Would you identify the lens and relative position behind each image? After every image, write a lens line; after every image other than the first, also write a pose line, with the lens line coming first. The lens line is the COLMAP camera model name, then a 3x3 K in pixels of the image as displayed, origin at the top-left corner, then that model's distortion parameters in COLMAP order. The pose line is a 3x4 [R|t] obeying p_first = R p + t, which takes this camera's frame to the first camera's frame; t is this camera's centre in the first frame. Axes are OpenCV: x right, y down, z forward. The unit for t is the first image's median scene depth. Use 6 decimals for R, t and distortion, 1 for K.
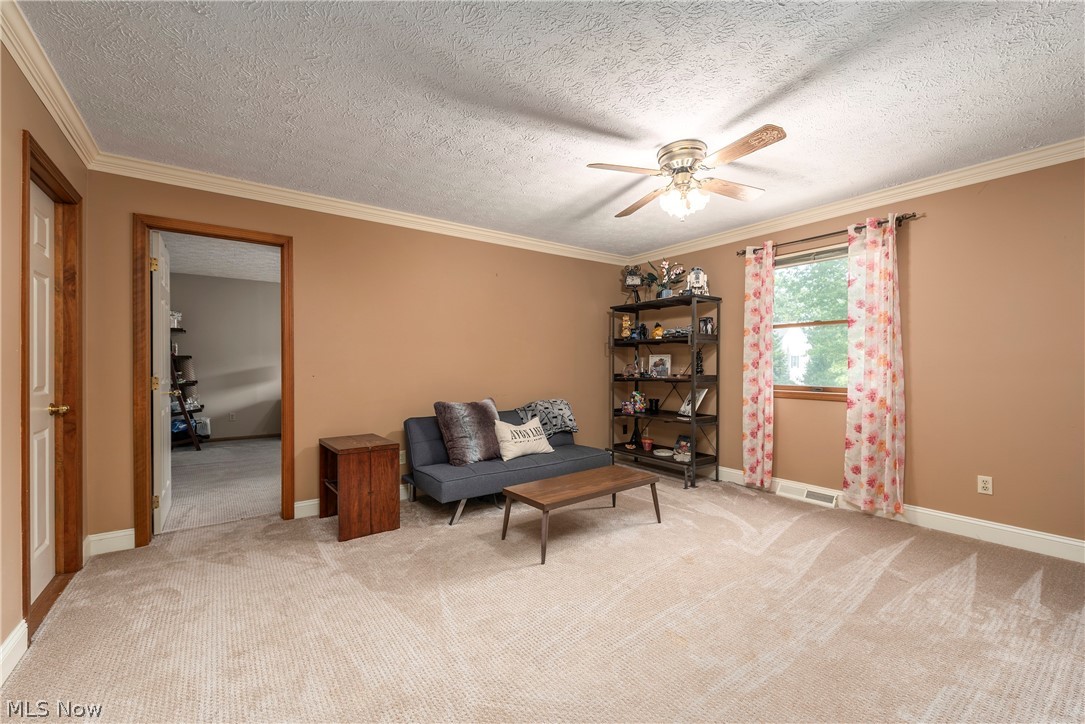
lens RADIAL K [[448.5, 0, 539.6], [0, 448.5, 365.5], [0, 0, 1]] dist [0.000222, -0.000008]
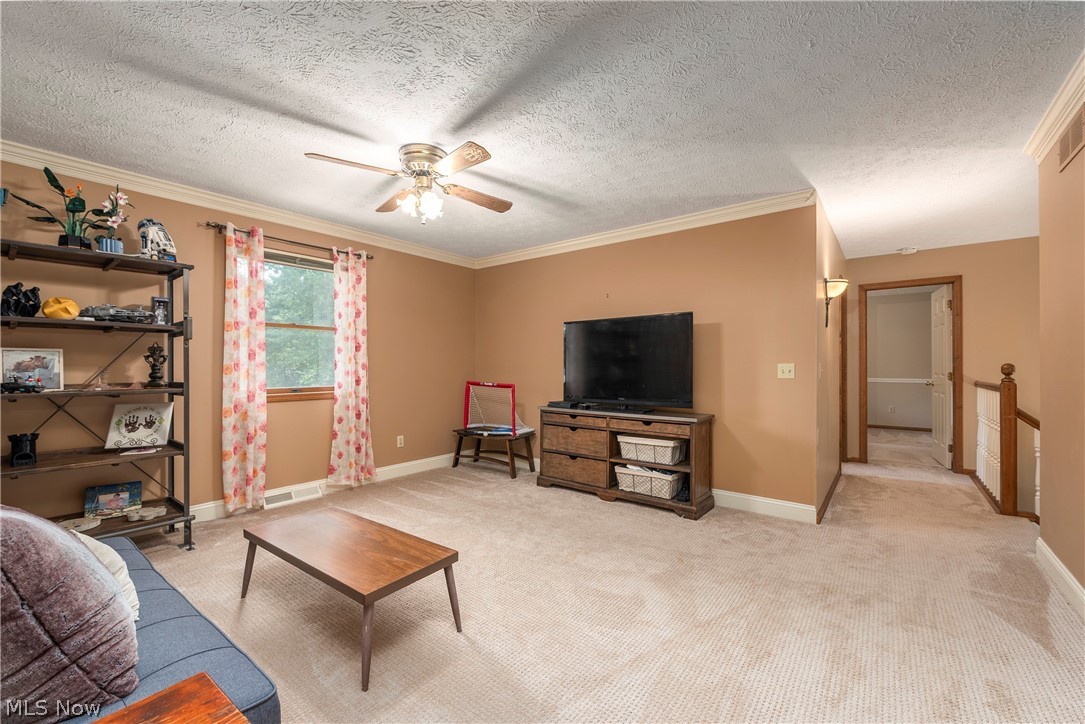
lens RADIAL K [[448.5, 0, 539.6], [0, 448.5, 365.5], [0, 0, 1]] dist [0.000222, -0.000008]
pose [[-0.282638, 0.000181, 0.959227, -0.553889], [0.003070, 0.999995, 0.000716, -0.003532], [-0.959222, 0.003148, -0.282637, 0.793106]]
